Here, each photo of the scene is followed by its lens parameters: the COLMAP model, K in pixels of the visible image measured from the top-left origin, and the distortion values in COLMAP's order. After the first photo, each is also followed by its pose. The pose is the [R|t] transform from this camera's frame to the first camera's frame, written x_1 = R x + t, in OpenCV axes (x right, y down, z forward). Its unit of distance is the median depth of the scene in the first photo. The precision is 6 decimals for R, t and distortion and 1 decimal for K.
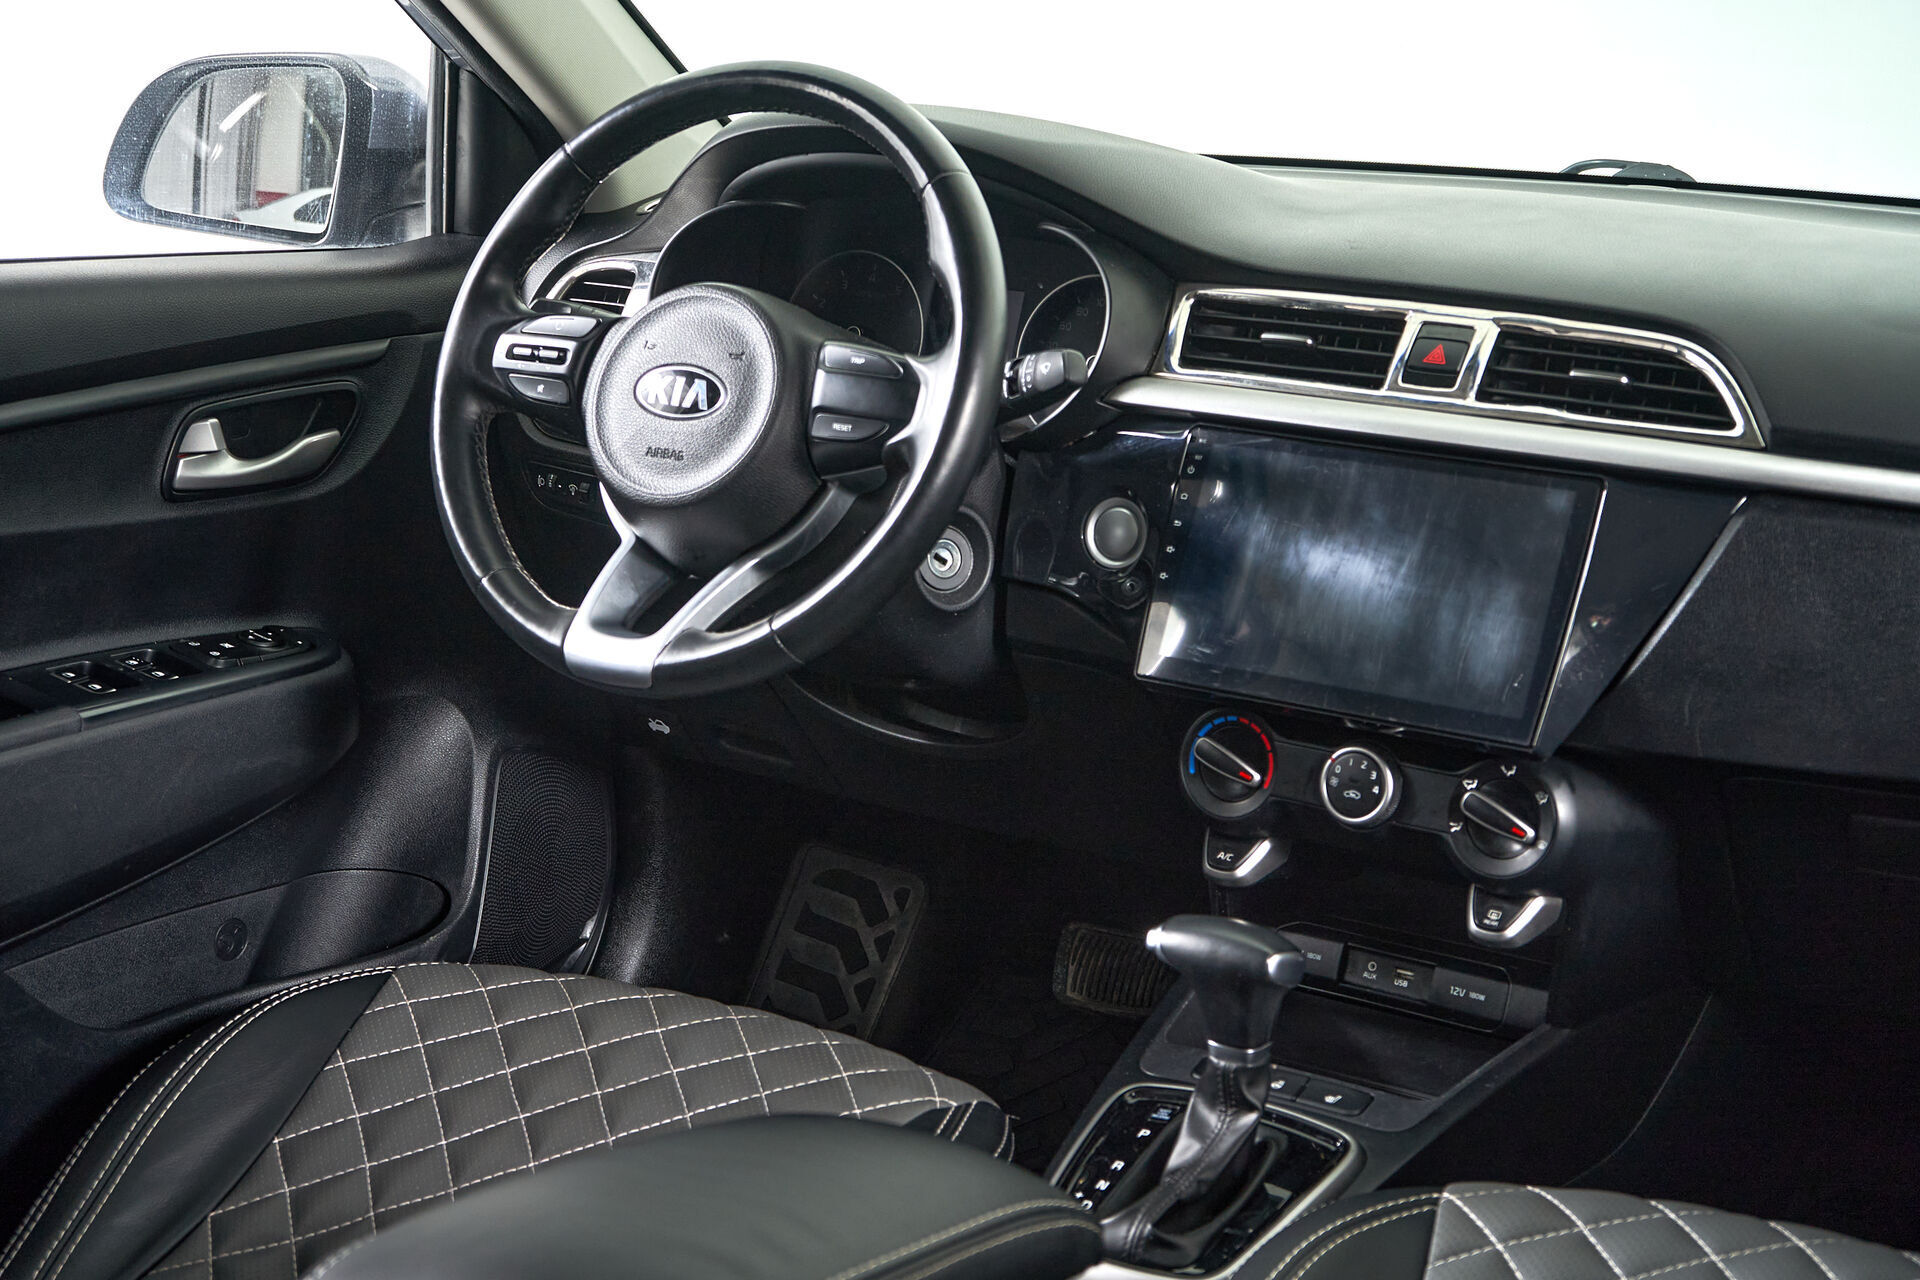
lens RADIAL K [[3152.5, 0, 956.8], [0, 3152.5, 639.6], [0, 0, 1]] dist [0.016610, 0.000000]
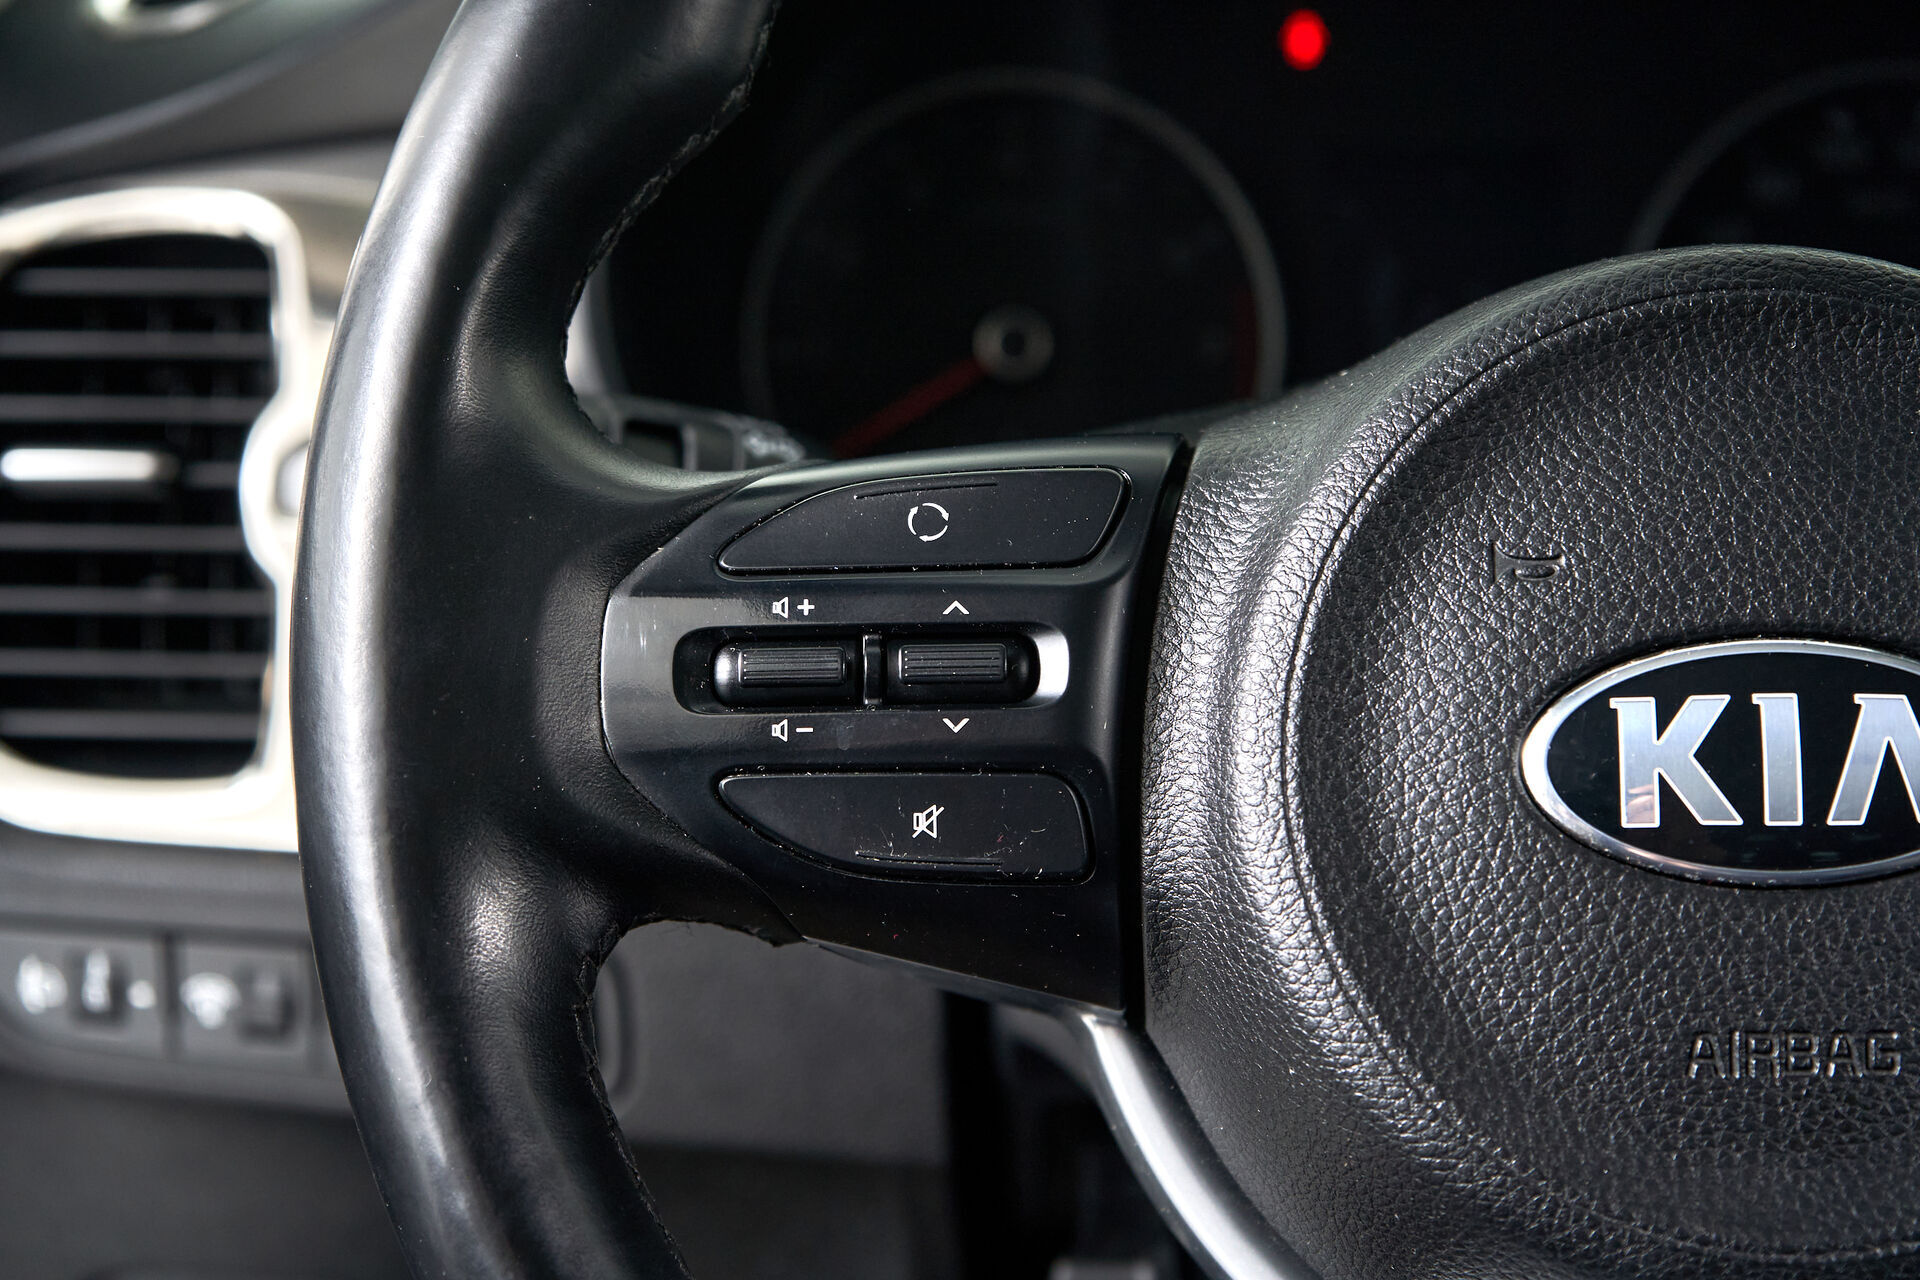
lens RADIAL K [[3423.4, 0, 946.5], [0, 3423.4, 635.8], [0, 0, 1]] dist [0.097989, 0.000000]
pose [[0.849553, -0.177895, 0.496601, -0.255693], [0.151531, 0.984041, 0.093278, -0.118476], [-0.505270, -0.003994, 0.862952, 0.823752]]
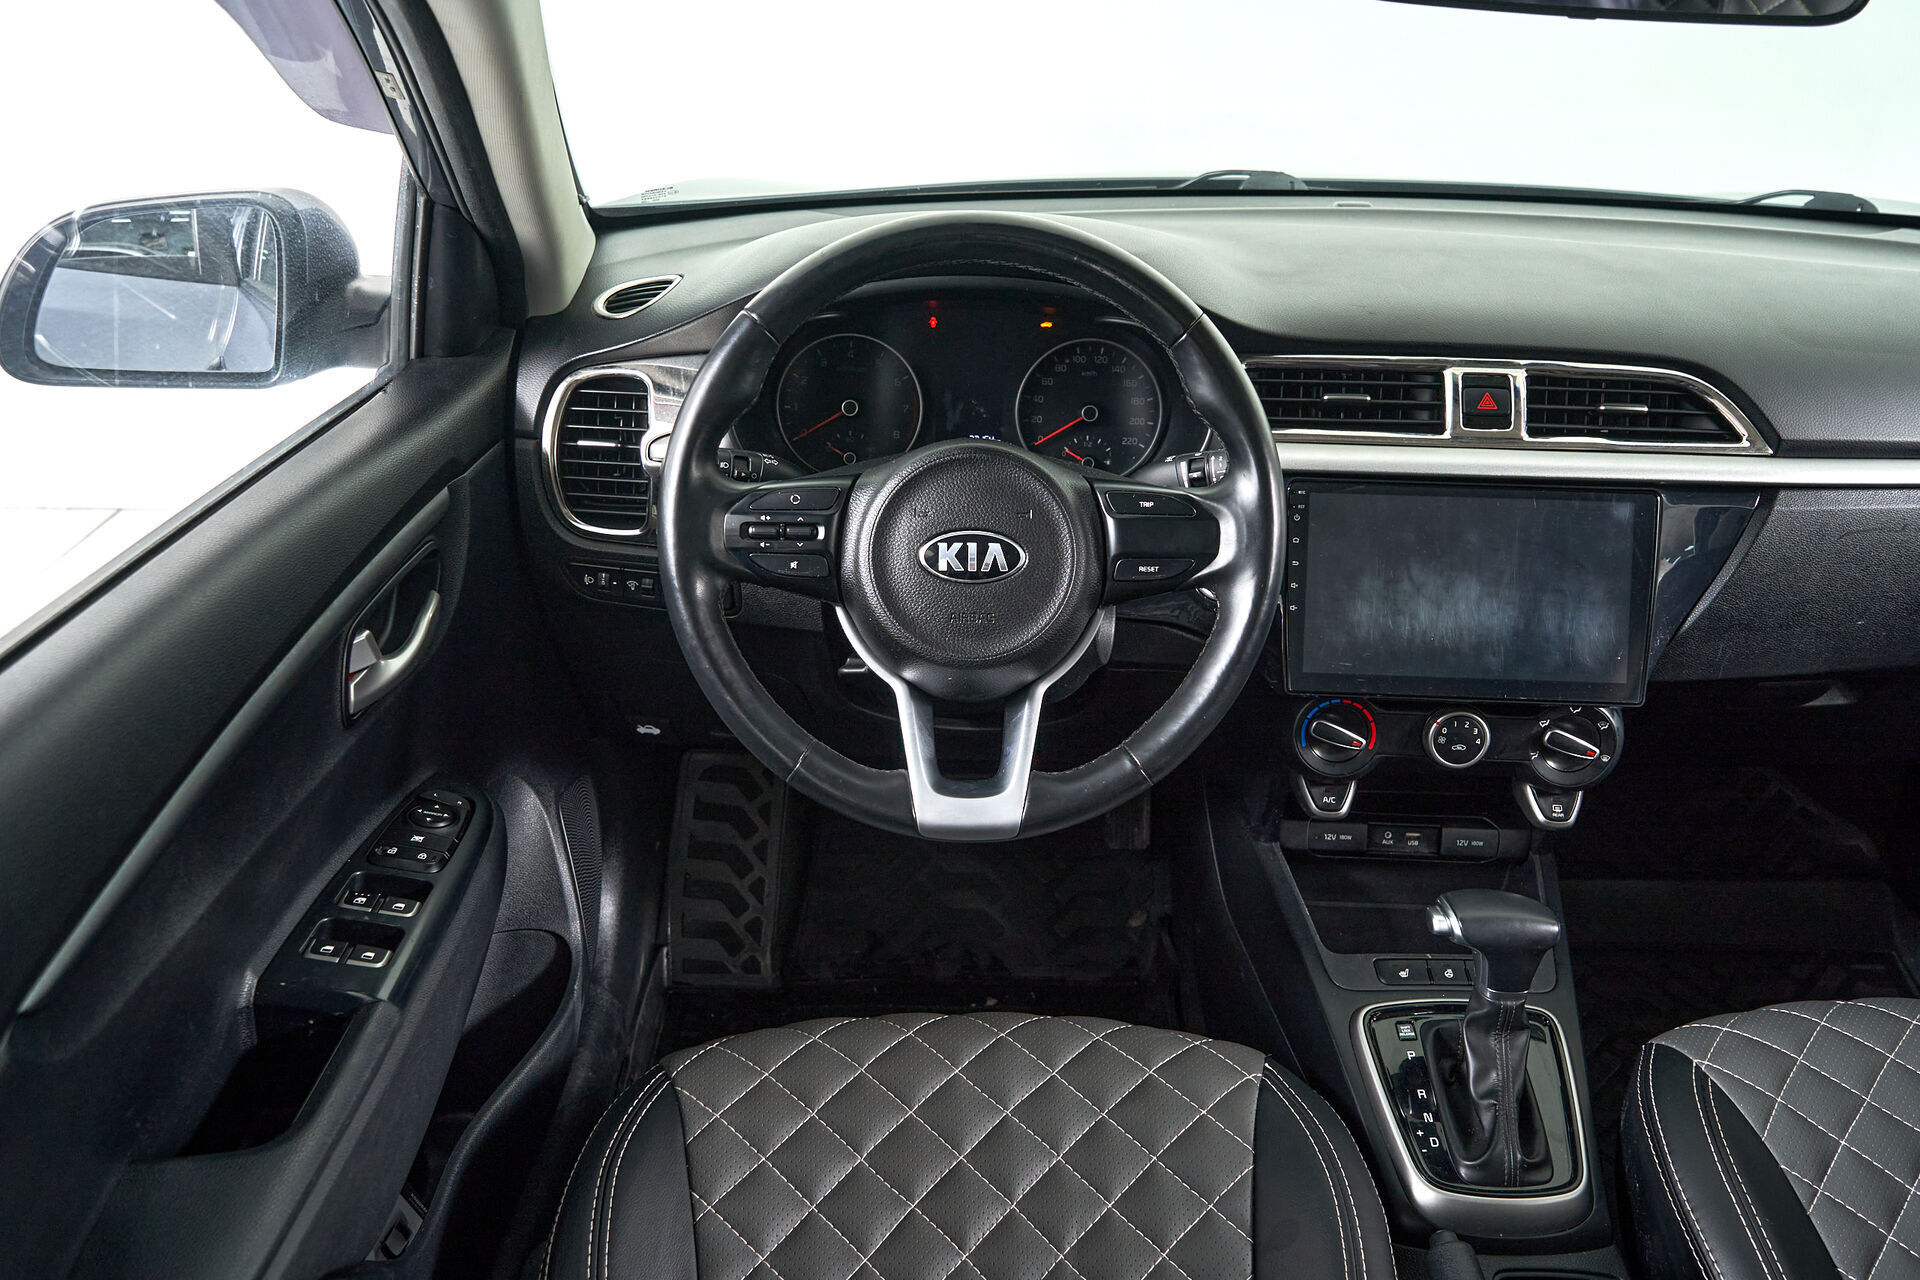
lens RADIAL K [[1562.3, 0, 964.8], [0, 1562.3, 640.8], [0, 0, 1]] dist [0.004017, -0.009273]
pose [[0.845976, -0.242591, 0.474840, -0.343155], [0.126920, 0.956532, 0.262562, -0.188349], [-0.517895, -0.161854, 0.839993, 0.563602]]
